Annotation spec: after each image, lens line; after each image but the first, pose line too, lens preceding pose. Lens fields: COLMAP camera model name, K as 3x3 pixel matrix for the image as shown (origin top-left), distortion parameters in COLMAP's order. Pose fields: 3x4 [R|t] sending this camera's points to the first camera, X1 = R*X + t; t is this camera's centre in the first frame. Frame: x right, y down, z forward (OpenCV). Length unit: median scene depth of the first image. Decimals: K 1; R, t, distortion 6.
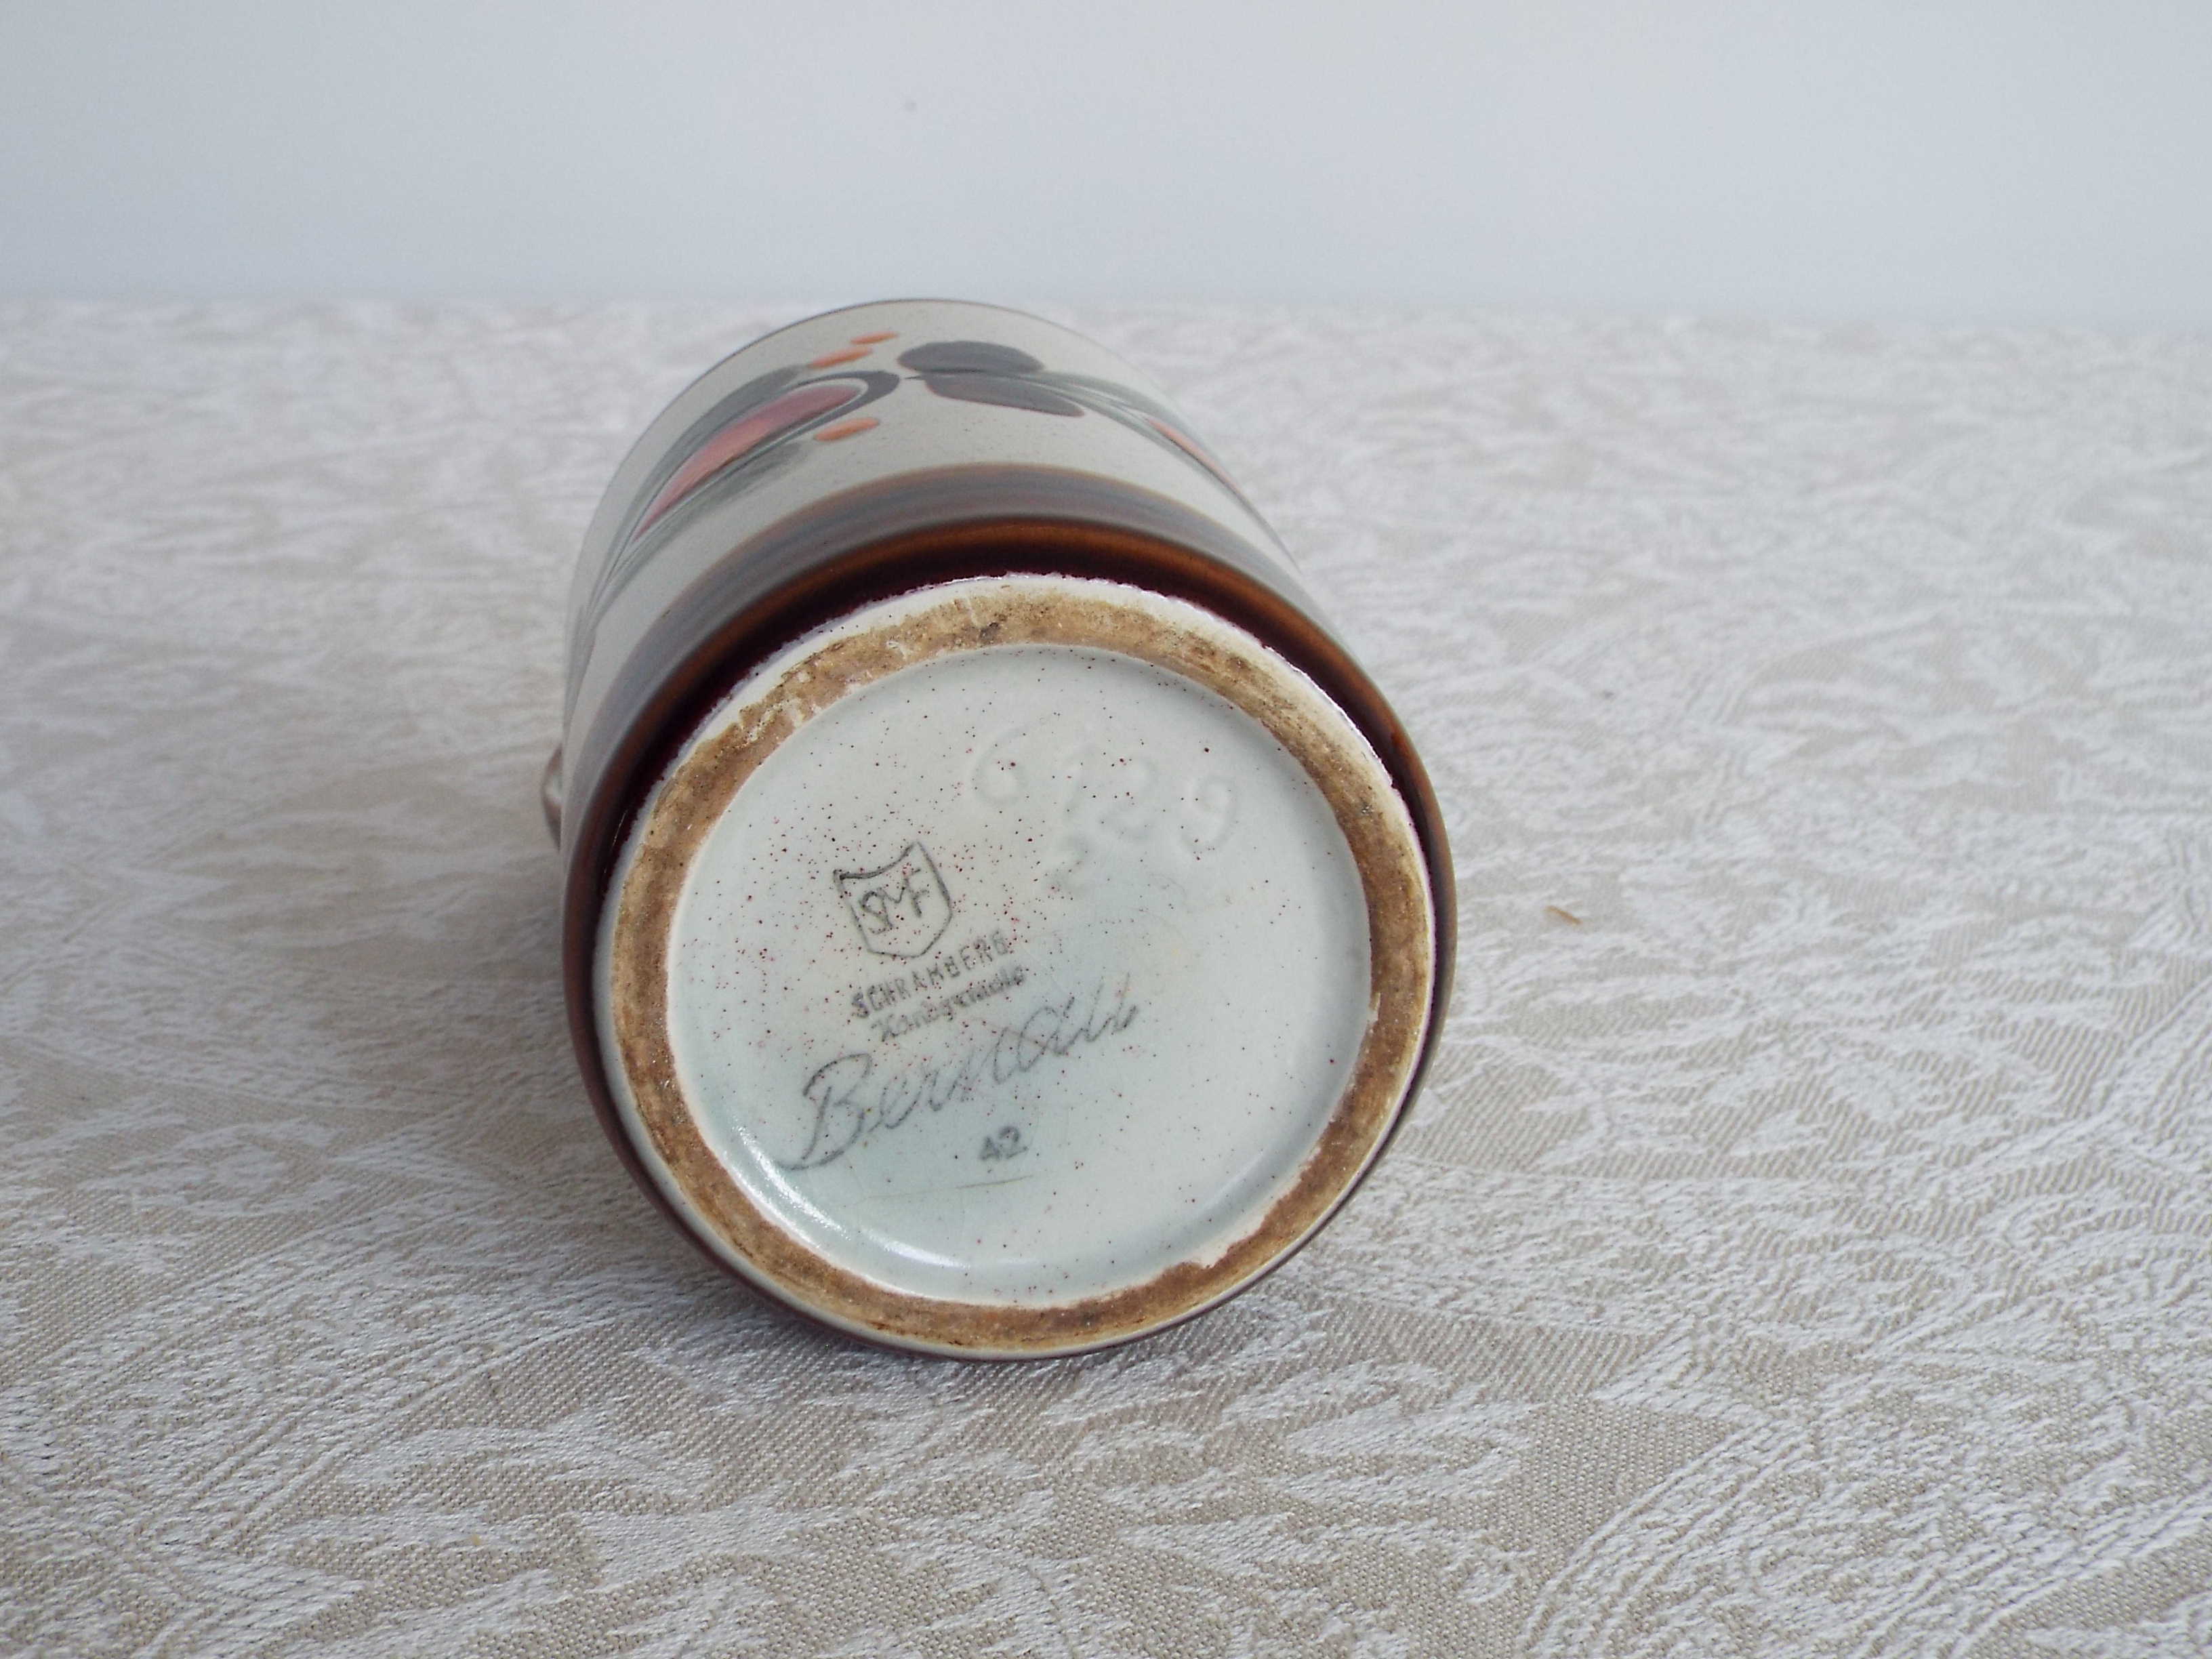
lens RADIAL K [[3397.2, 0, 1138.7], [0, 3397.2, 915.6], [0, 0, 1]] dist [-0.171416, 0.000000]
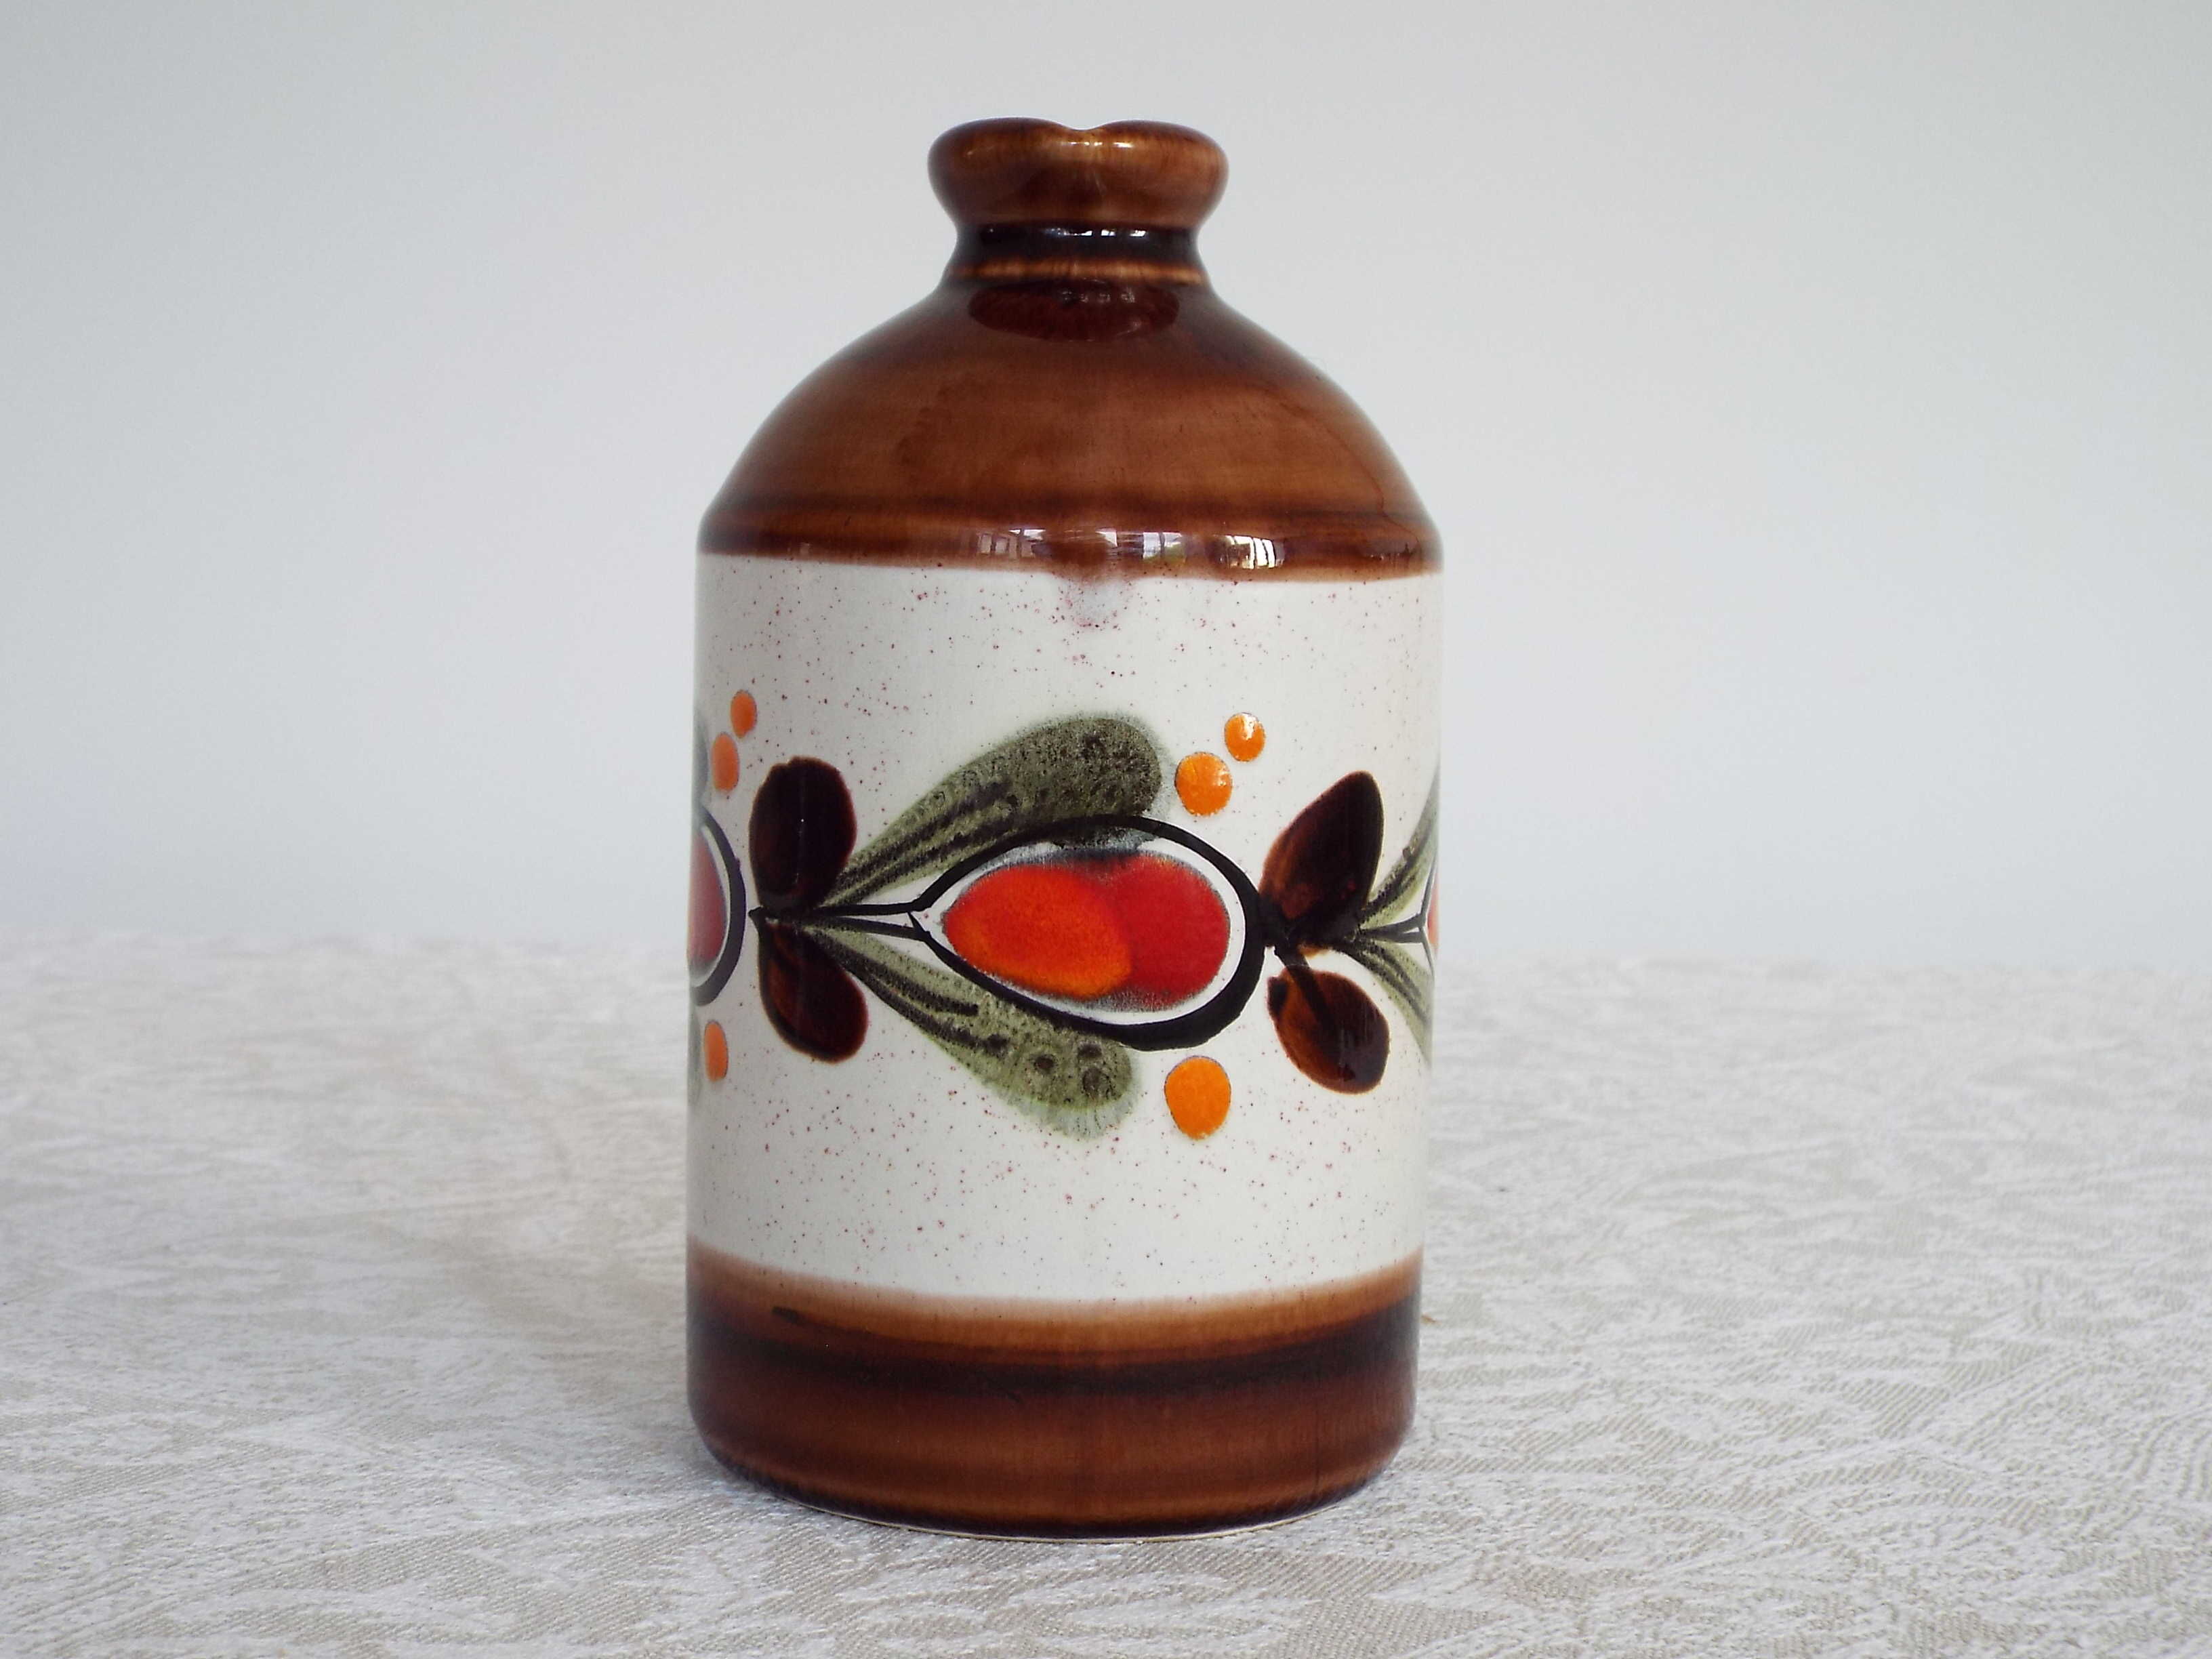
lens RADIAL K [[3397.2, 0, 1093.2], [0, 3397.2, 849.2], [0, 0, 1]] dist [-0.171416, 0.000000]
pose [[0.999071, -0.007146, -0.042499, 0.070983], [-0.005050, 0.959943, -0.280148, 0.158763], [0.042798, 0.280103, 0.959015, -0.048303]]
